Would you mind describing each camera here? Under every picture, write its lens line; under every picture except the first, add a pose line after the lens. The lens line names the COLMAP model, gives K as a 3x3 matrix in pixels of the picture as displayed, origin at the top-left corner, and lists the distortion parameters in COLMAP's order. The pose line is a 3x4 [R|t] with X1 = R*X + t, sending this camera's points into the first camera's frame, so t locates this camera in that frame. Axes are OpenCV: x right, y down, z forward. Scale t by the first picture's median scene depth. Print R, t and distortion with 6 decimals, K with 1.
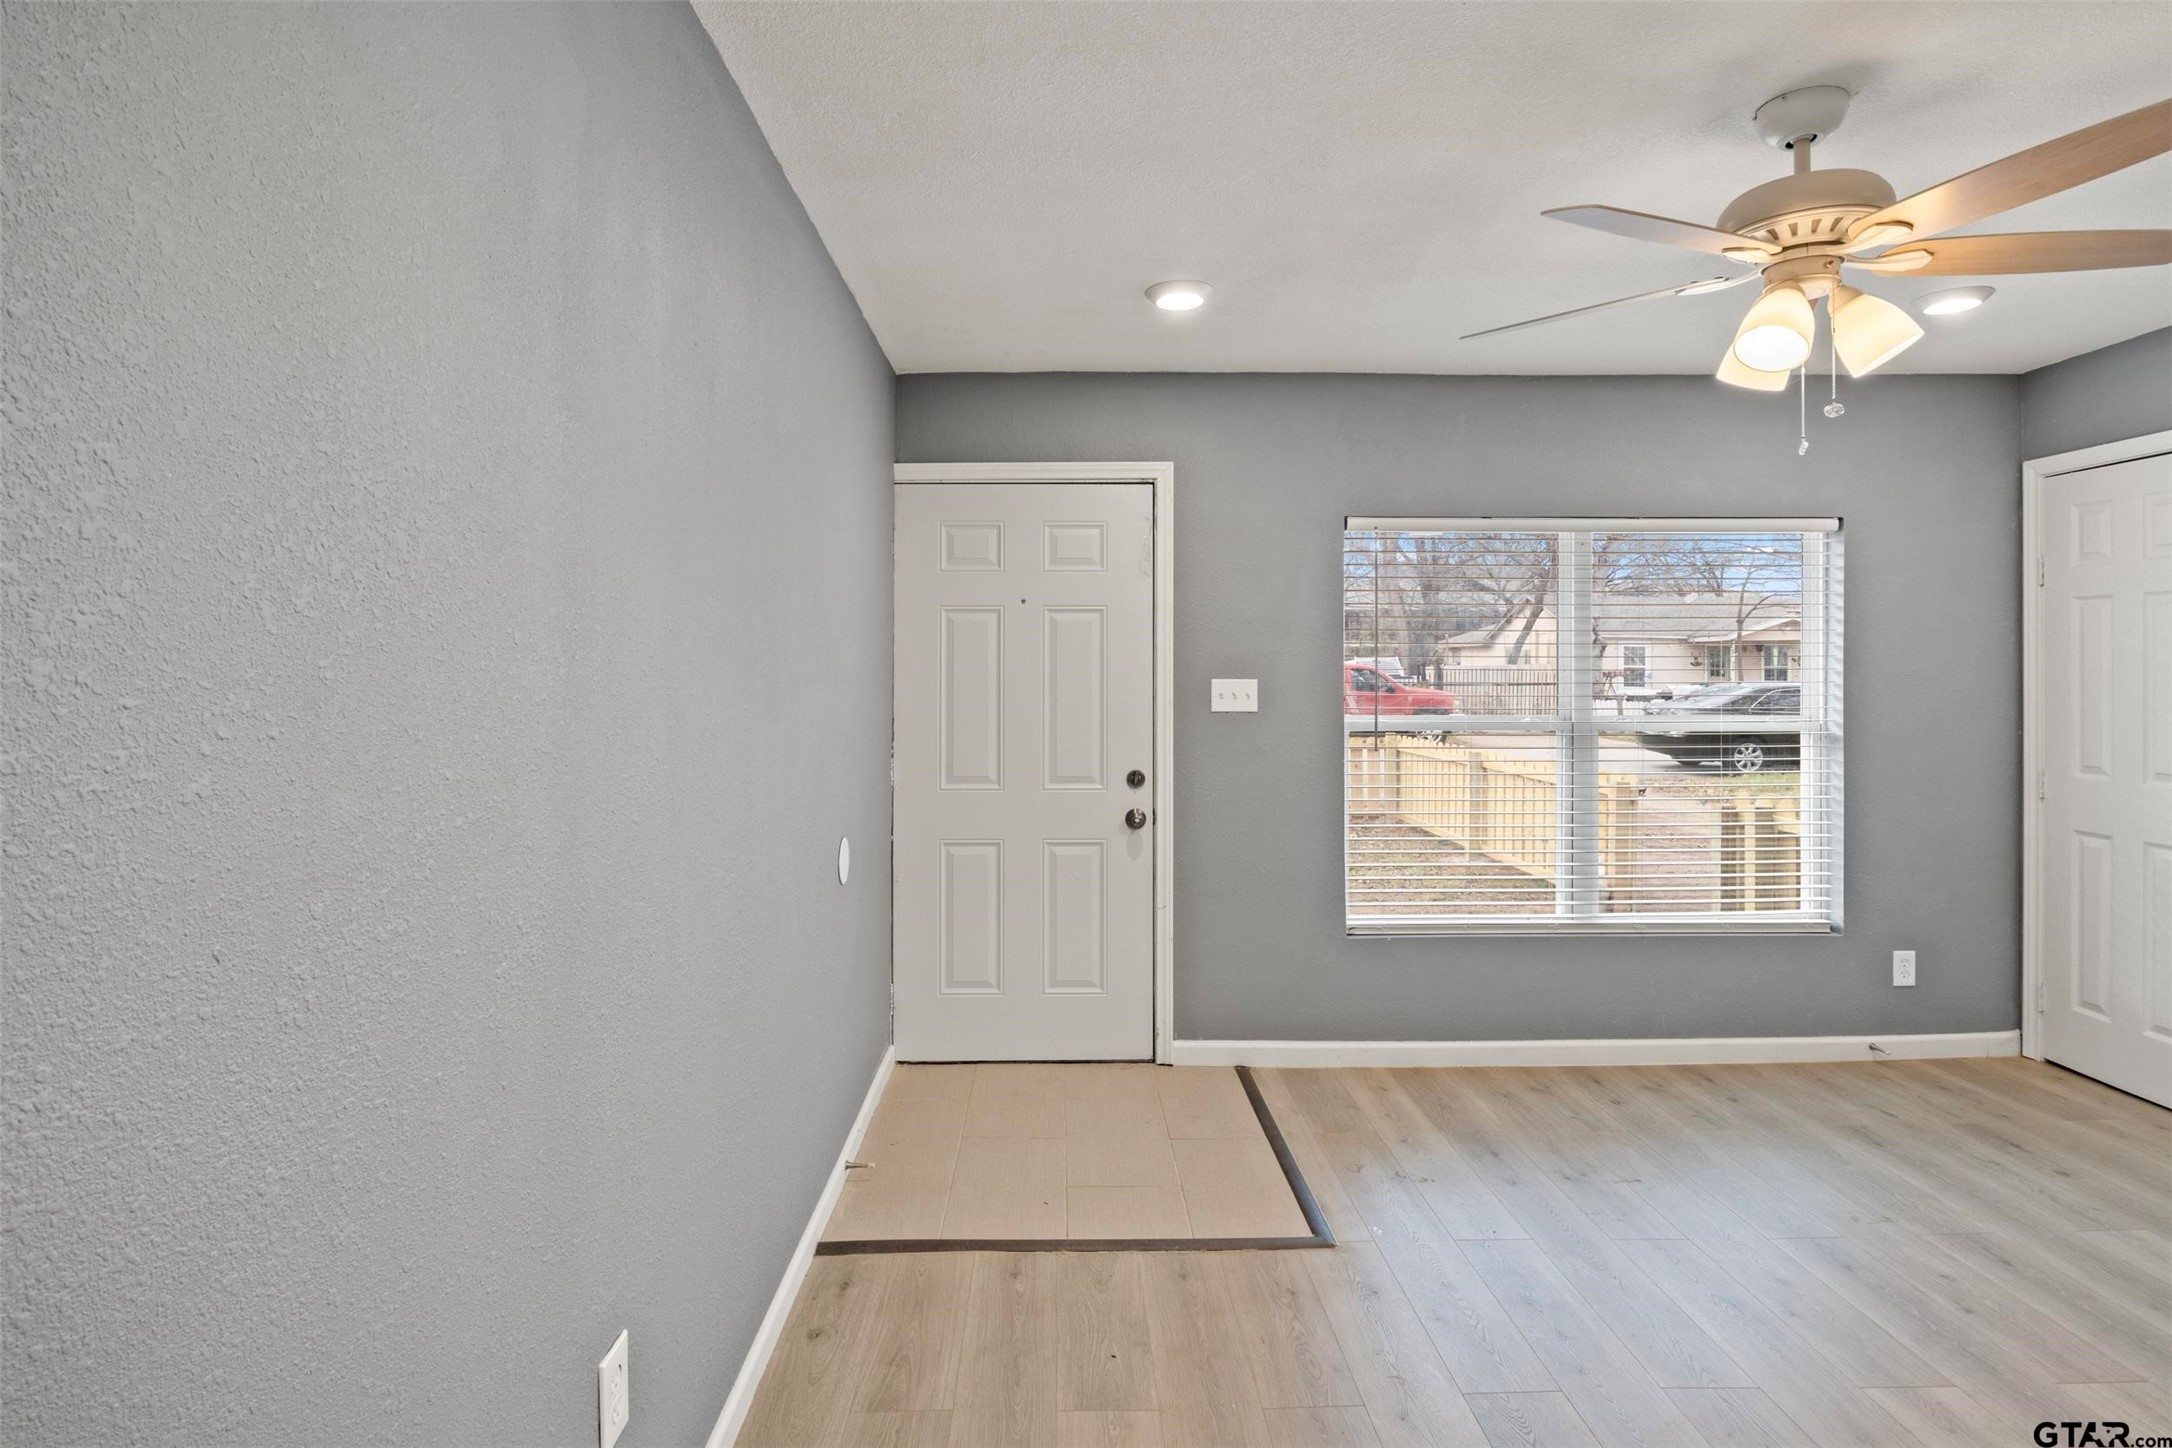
lens RADIAL K [[1076.2, 0, 1063.0], [0, 1076.2, 686.1], [0, 0, 1]] dist [-0.005983, -0.001750]
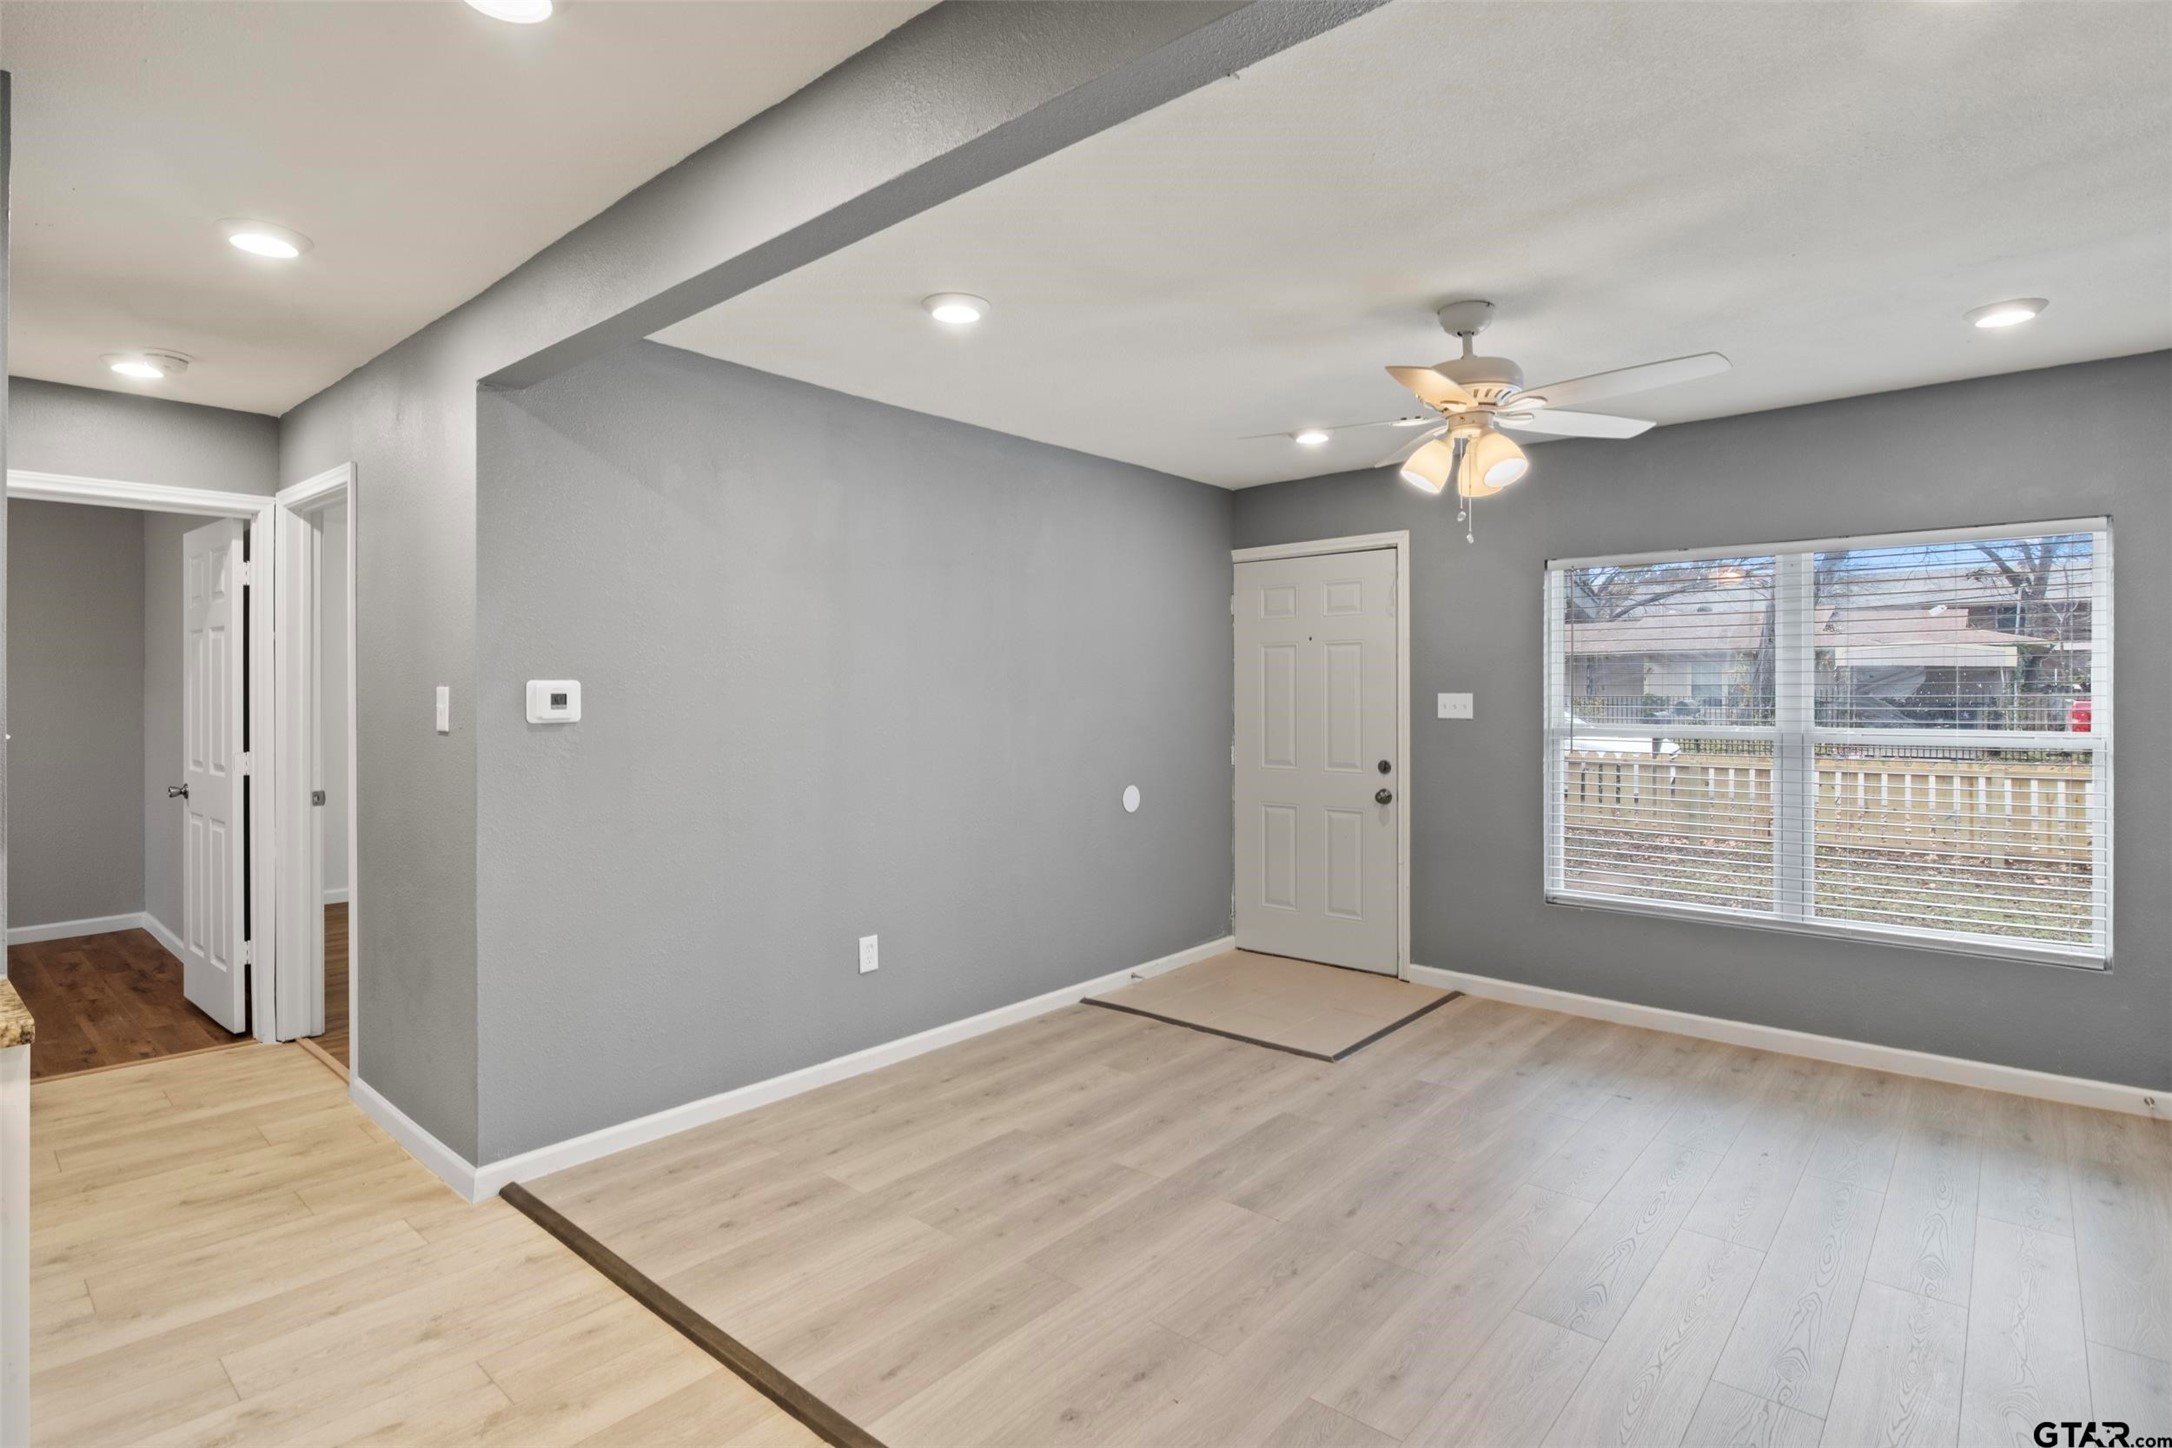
lens RADIAL K [[1076.2, 0, 1087.0], [0, 1076.2, 713.9], [0, 0, 1]] dist [-0.005983, -0.001750]
pose [[0.748966, 0.012107, -0.662498, 0.687393], [-0.000065, 0.999834, 0.018198, -0.005193], [0.662608, -0.013587, 0.748843, -0.264200]]
